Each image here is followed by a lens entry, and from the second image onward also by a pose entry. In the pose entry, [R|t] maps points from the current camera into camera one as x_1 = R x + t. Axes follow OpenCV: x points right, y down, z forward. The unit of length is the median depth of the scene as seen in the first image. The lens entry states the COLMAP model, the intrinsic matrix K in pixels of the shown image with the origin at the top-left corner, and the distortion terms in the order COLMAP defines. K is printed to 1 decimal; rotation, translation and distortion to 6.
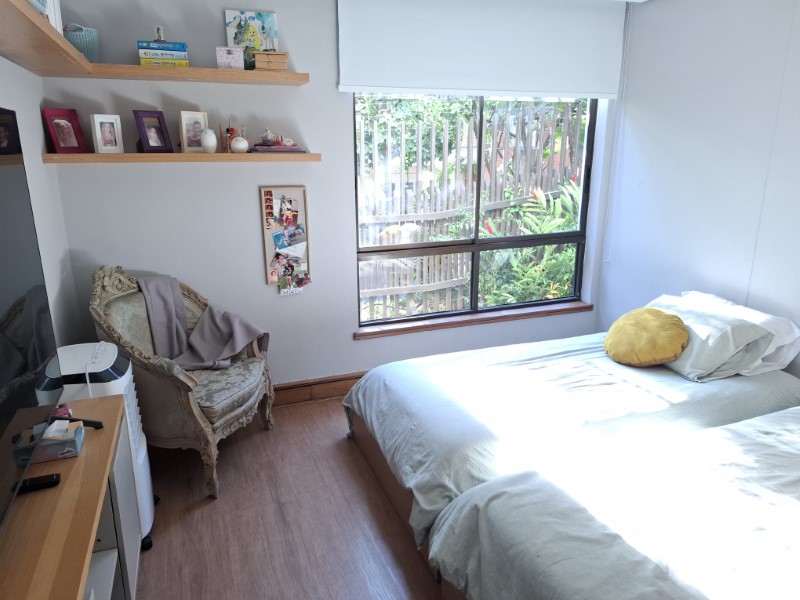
lens RADIAL K [[551.8, 0, 400.0], [0, 551.8, 300.0], [0, 0, 1]] dist [0.133973, -0.168233]
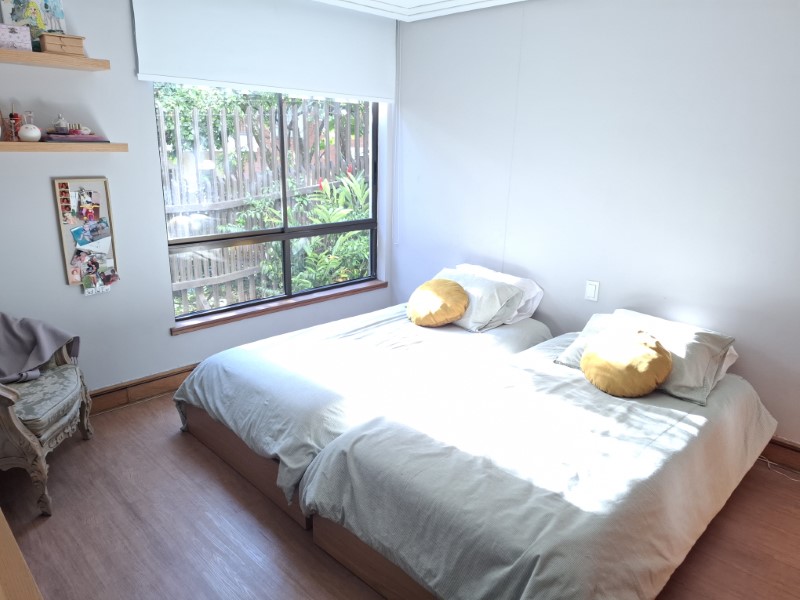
lens RADIAL K [[553.4, 0, 400.0], [0, 553.4, 300.0], [0, 0, 1]] dist [0.100769, -0.062348]
pose [[0.914994, -0.090029, 0.393295, -0.118243], [0.082302, 0.995939, 0.036507, 0.008602], [-0.394985, -0.001034, 0.918687, -0.083928]]
